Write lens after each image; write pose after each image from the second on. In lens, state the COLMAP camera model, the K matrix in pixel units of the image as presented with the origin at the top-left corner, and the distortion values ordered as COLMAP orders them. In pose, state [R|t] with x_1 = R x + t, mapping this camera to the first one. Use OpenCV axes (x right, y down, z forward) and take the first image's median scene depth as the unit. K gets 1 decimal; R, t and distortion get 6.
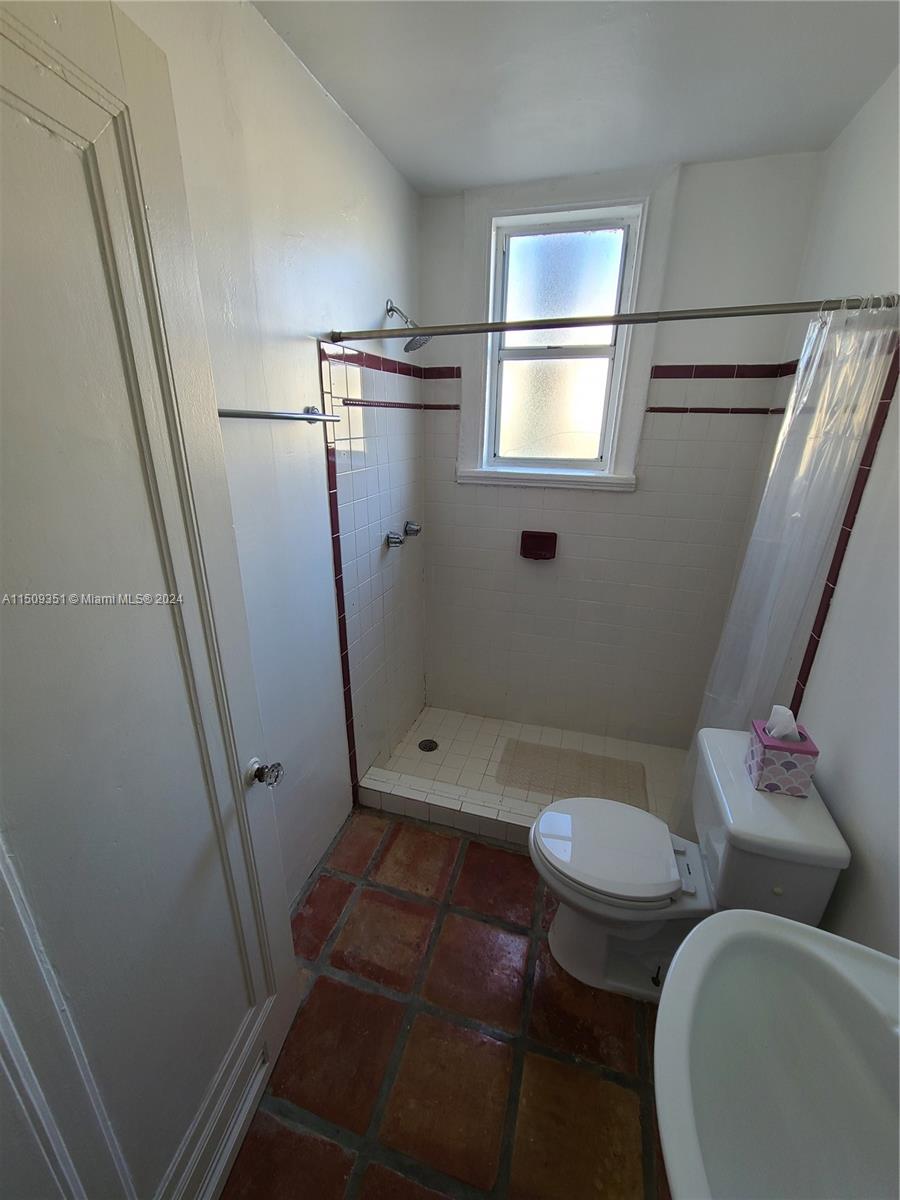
lens RADIAL K [[504.6, 0, 446.8], [0, 504.6, 603.2], [0, 0, 1]] dist [0.004103, -0.001107]
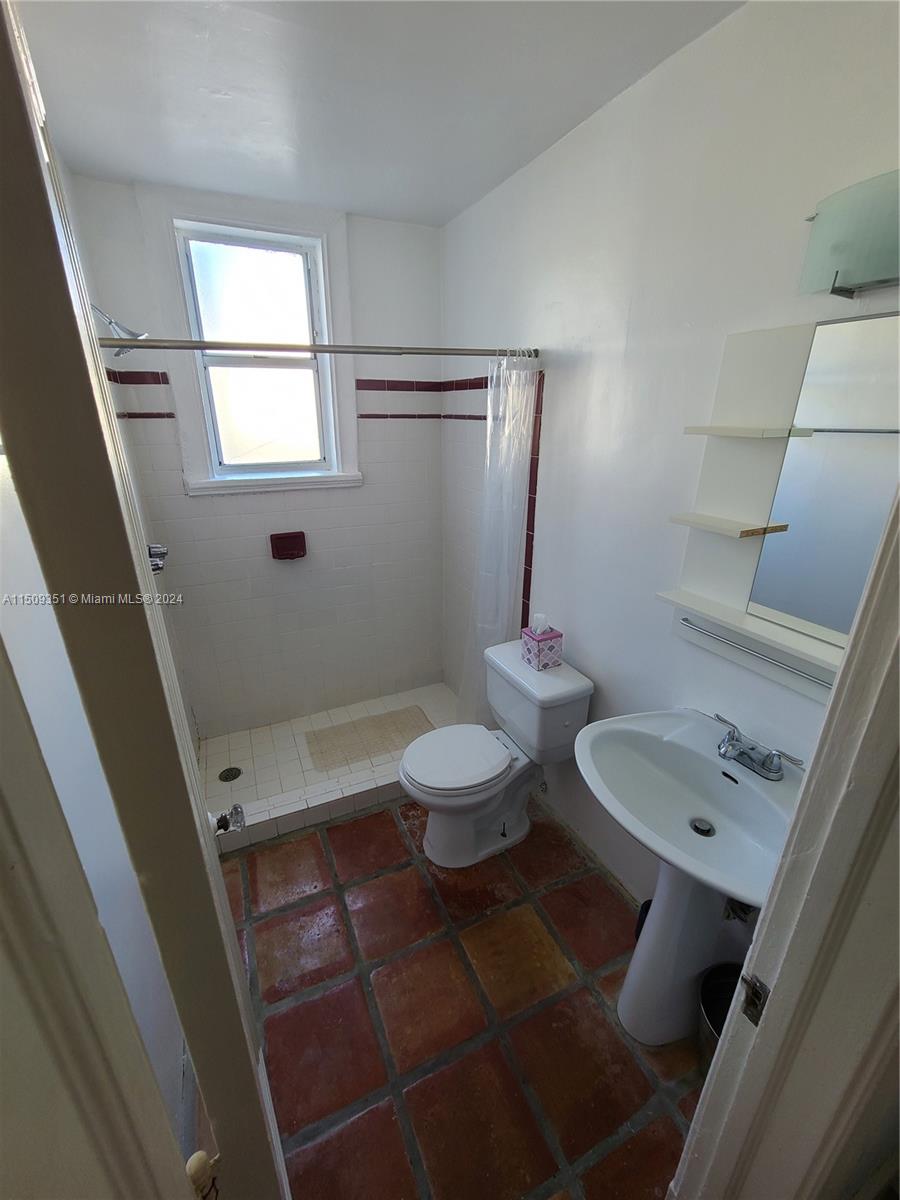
lens RADIAL K [[504.6, 0, 451.2], [0, 504.6, 604.2], [0, 0, 1]] dist [0.004103, -0.001107]
pose [[0.736746, -0.252805, 0.627132, -0.307706], [0.241077, 0.964735, 0.105684, -0.032142], [-0.631734, 0.073325, 0.771710, -0.017637]]
